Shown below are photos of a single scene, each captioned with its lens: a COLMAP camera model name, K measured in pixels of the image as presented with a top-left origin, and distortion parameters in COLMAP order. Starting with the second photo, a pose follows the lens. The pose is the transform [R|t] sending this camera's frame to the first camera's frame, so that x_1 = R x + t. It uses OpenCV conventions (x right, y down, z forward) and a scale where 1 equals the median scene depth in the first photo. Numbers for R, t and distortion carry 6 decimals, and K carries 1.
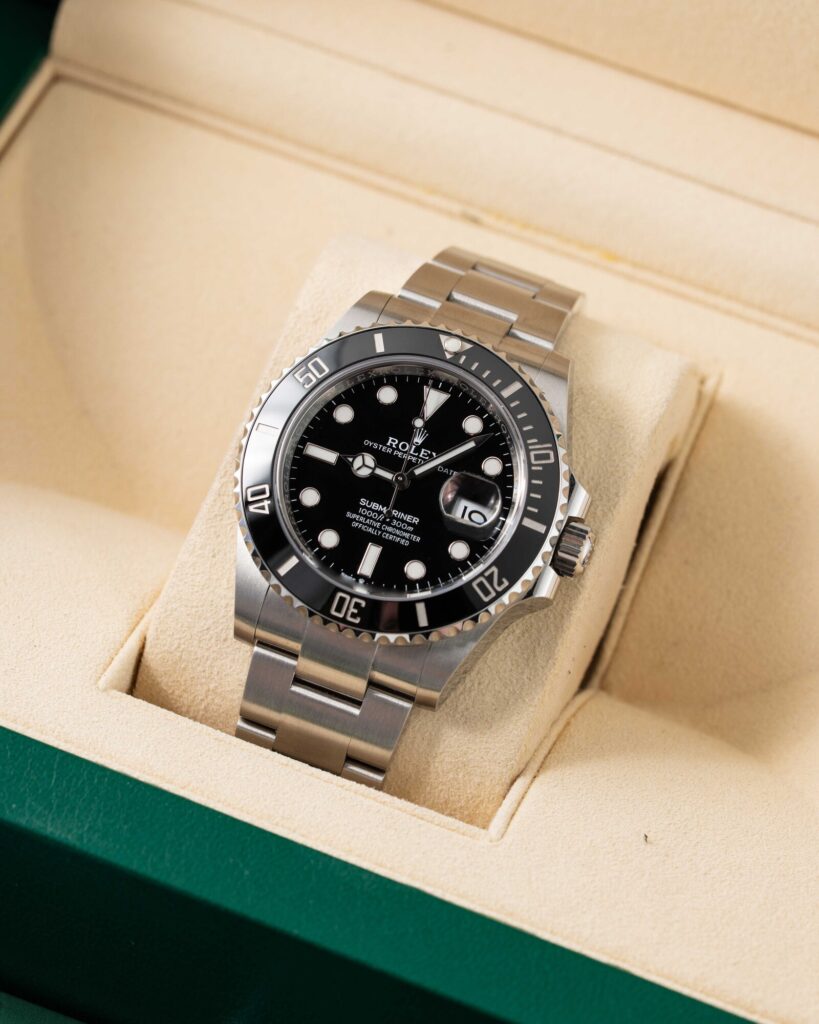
lens RADIAL K [[3635.1, 0, 409.5], [0, 3635.1, 512.0], [0, 0, 1]] dist [-0.004814, -2.551032]
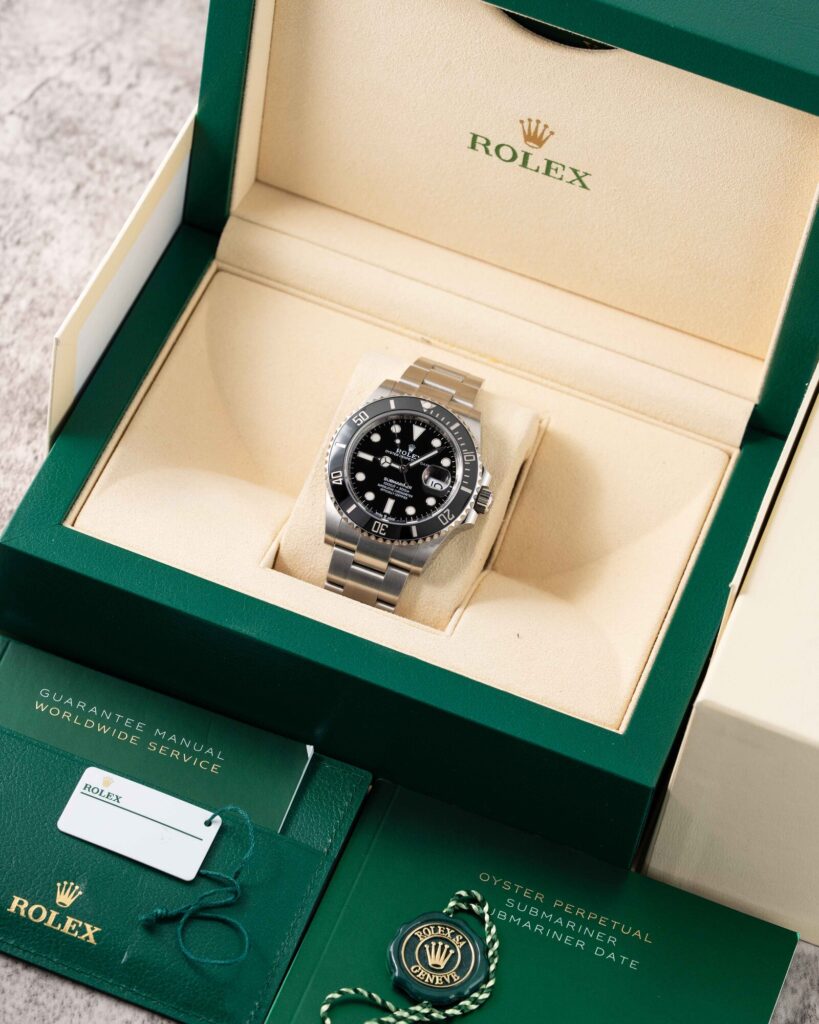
lens RADIAL K [[3635.1, 0, 409.5], [0, 3635.1, 512.0], [0, 0, 1]] dist [-0.004814, -2.551032]
pose [[0.997346, -0.000769, 0.072803, -0.153296], [0.001008, 0.999994, -0.003255, 0.023445], [-0.072800, 0.003320, 0.997341, -1.122859]]
